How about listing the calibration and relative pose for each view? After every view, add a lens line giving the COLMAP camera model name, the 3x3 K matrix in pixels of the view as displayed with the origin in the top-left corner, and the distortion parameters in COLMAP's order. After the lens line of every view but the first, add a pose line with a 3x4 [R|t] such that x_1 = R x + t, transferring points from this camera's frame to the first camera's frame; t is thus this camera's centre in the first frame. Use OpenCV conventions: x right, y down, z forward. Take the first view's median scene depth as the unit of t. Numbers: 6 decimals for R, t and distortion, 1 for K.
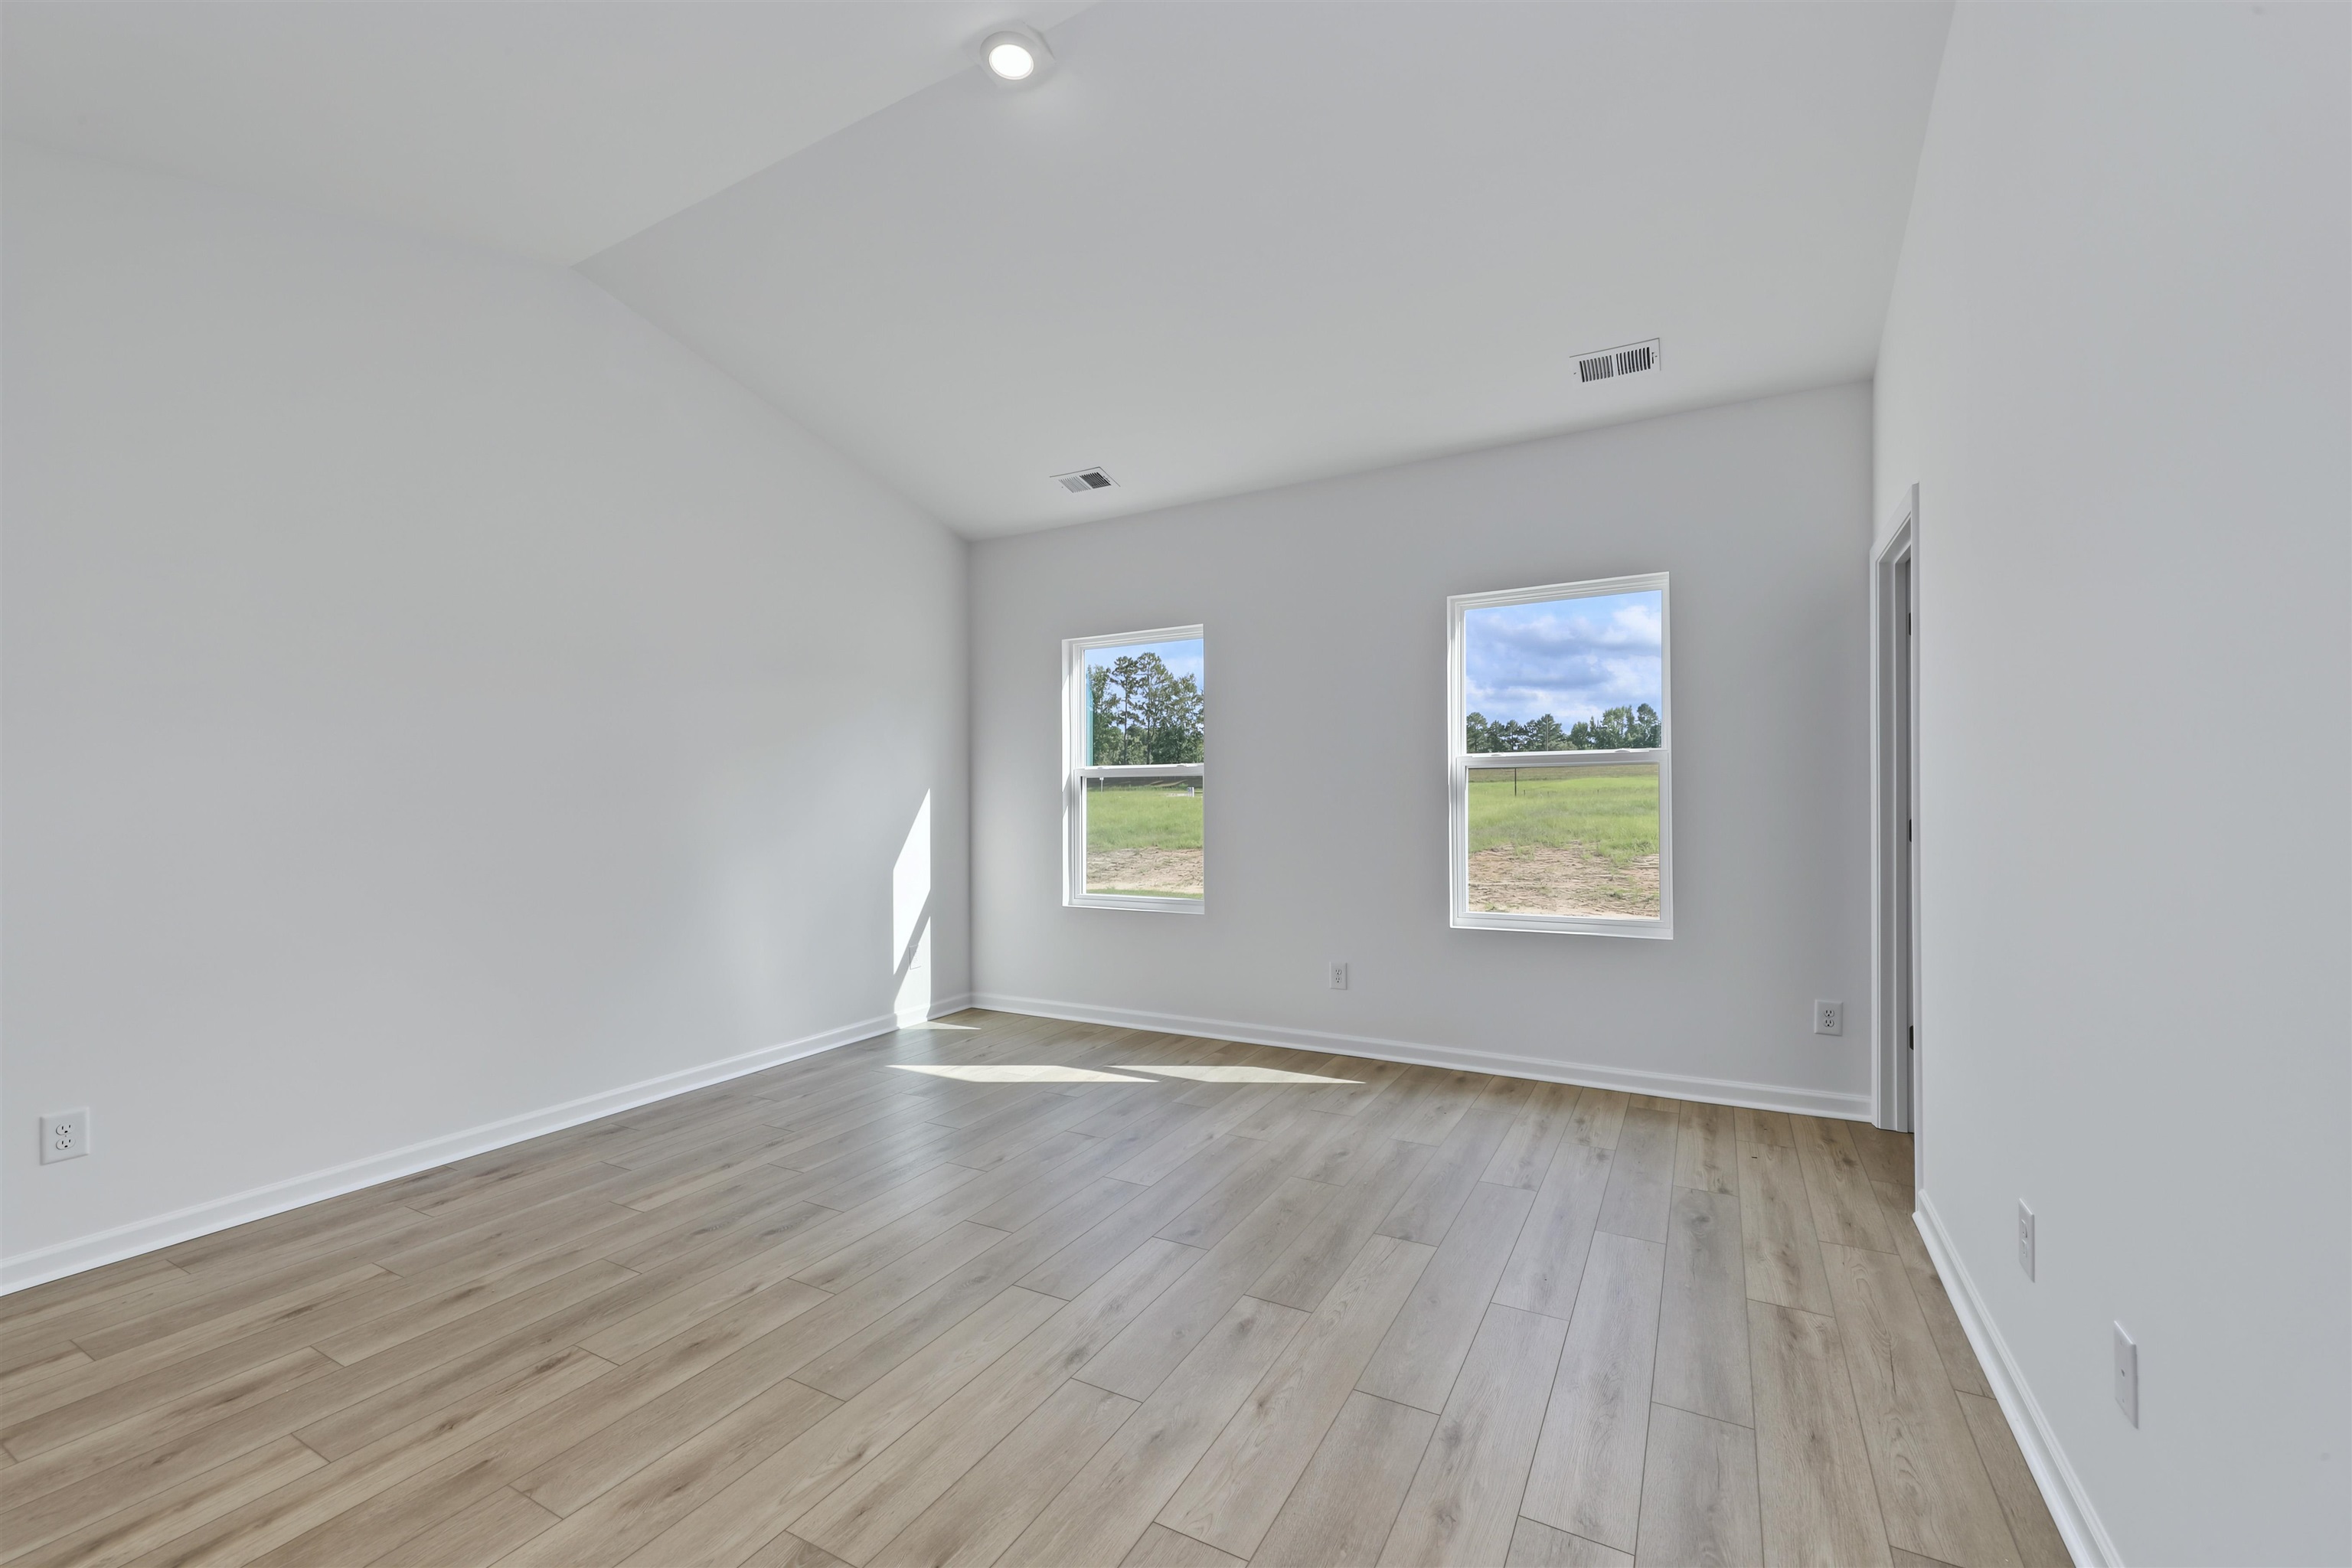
lens RADIAL K [[967.1, 0, 1173.7], [0, 967.1, 782.8], [0, 0, 1]] dist [-0.000687, -0.000058]
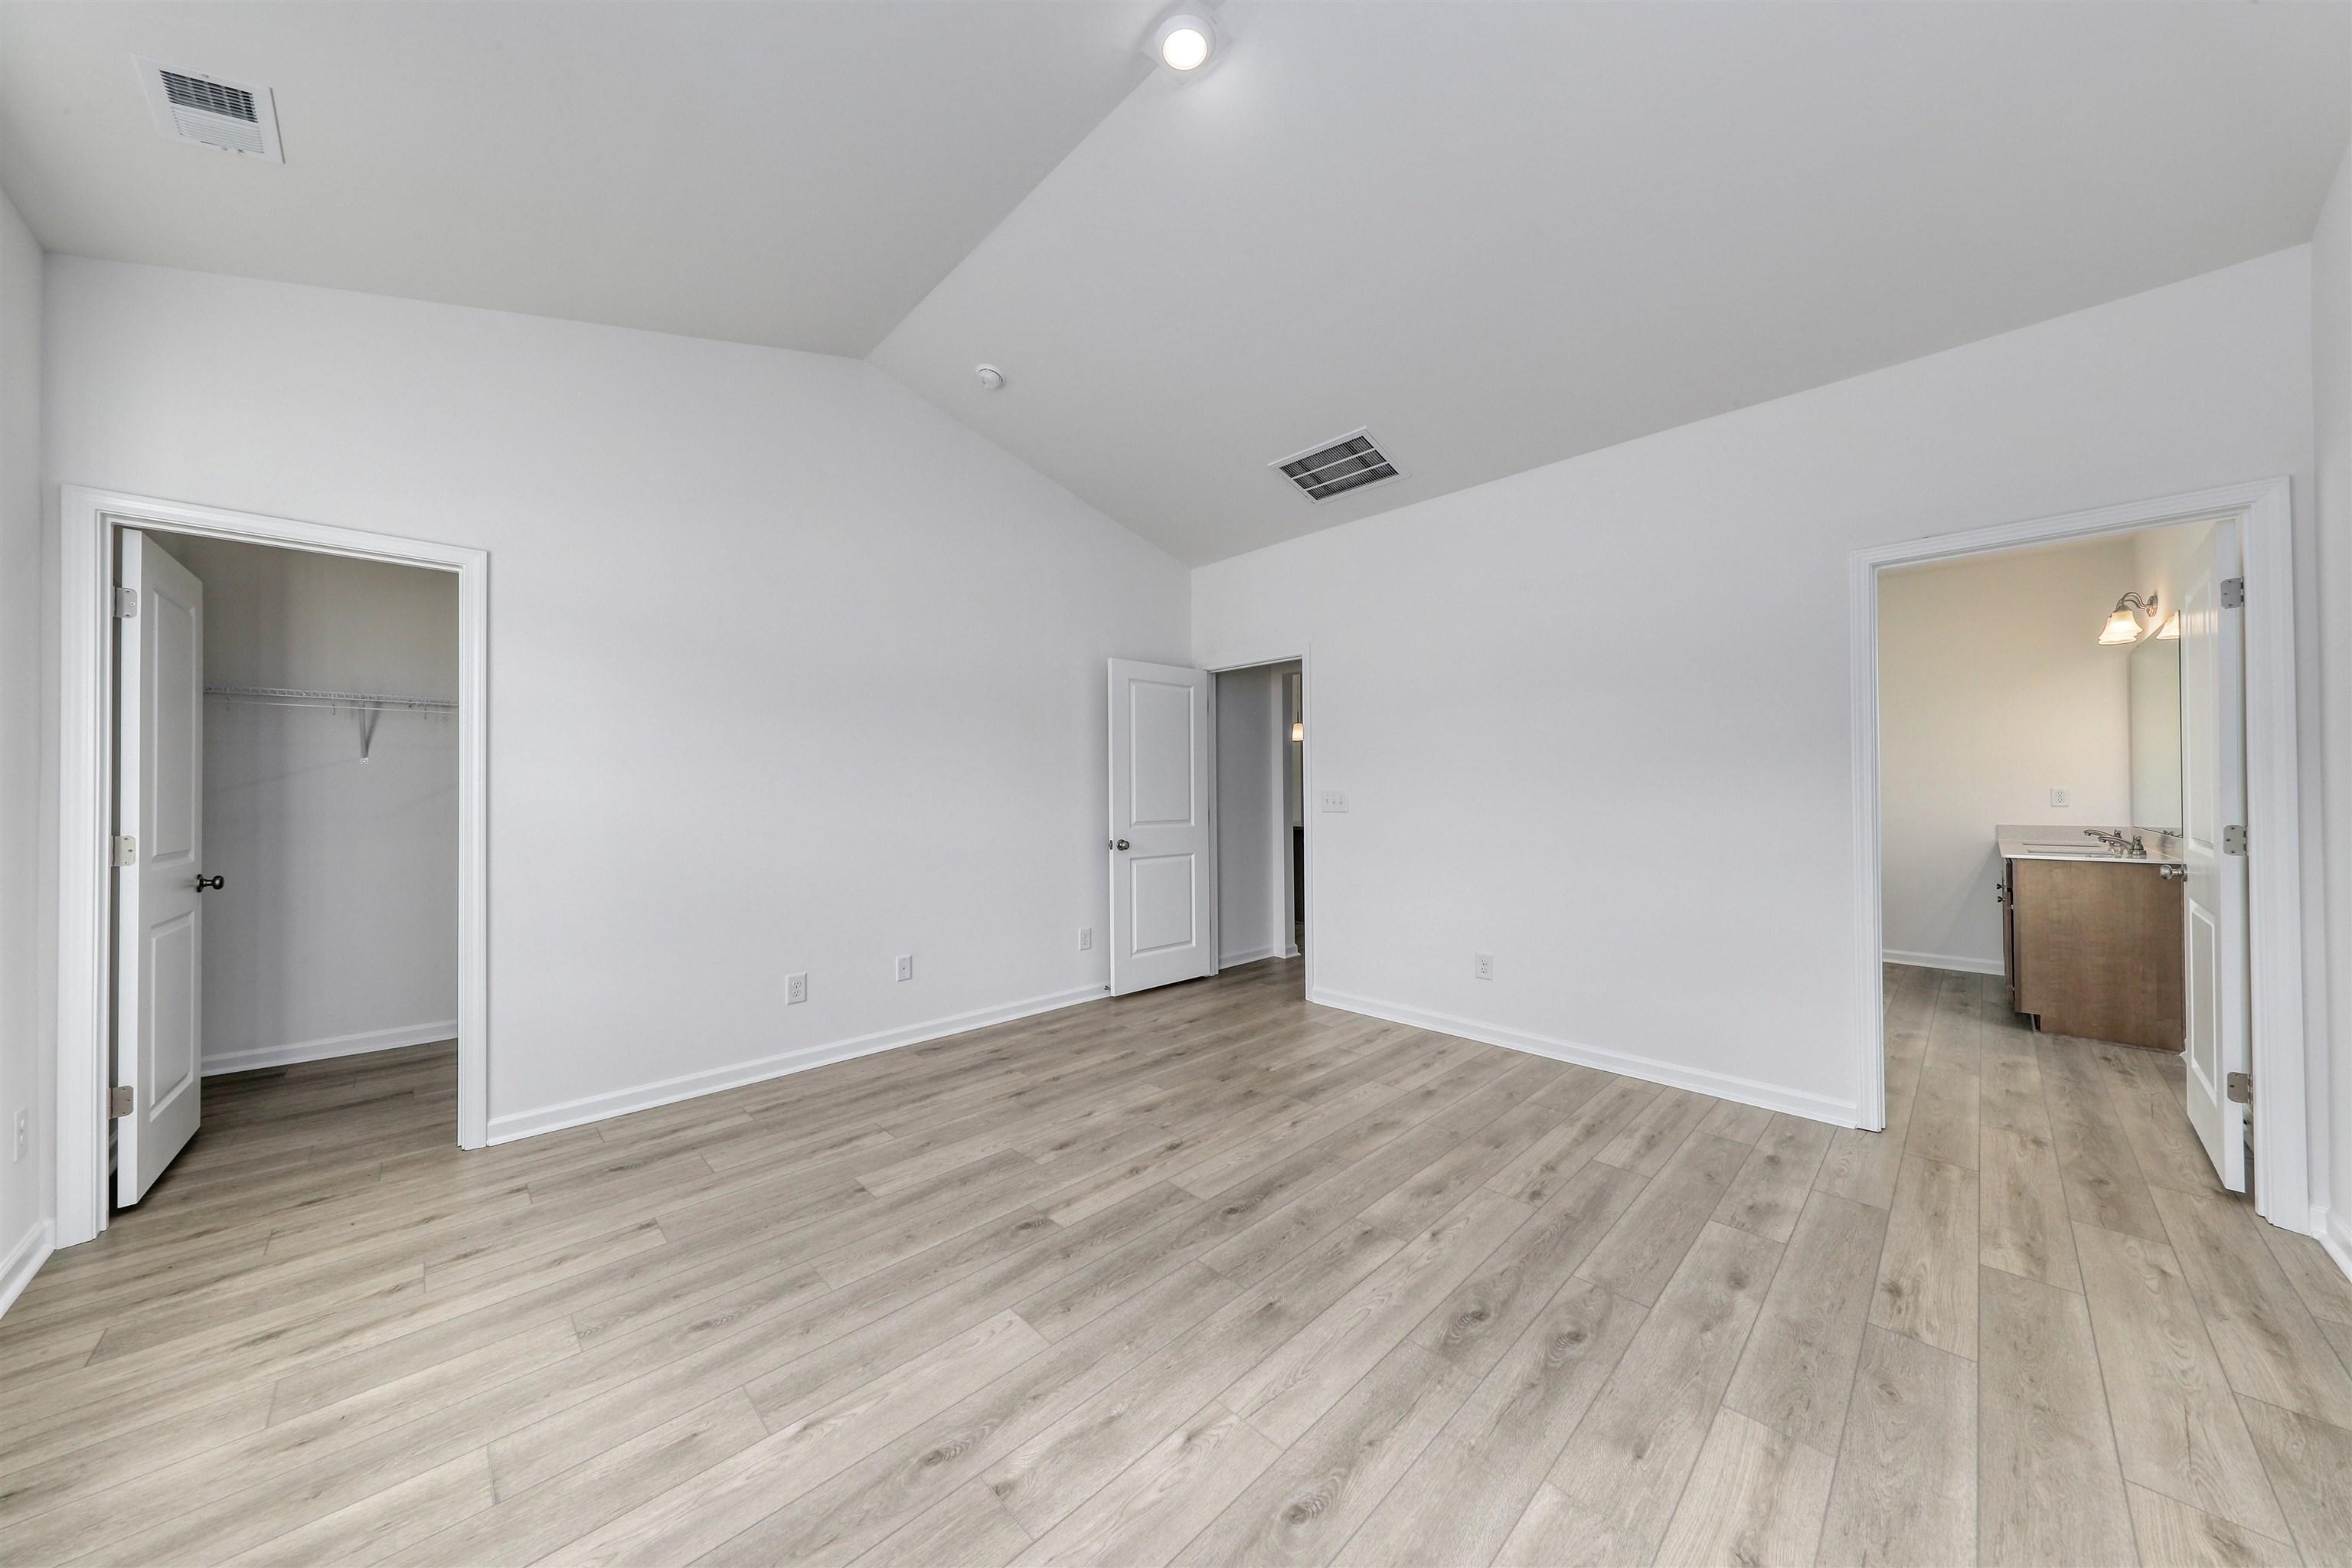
lens RADIAL K [[791.3, 0, 1176.3], [0, 791.3, 791.8], [0, 0, 1]] dist [-0.000060, -0.000002]
pose [[-0.960103, 0.018577, 0.279027, -0.396424], [0.014135, 0.999739, -0.017921, 0.028712], [-0.279287, -0.013262, -0.960116, 1.867950]]
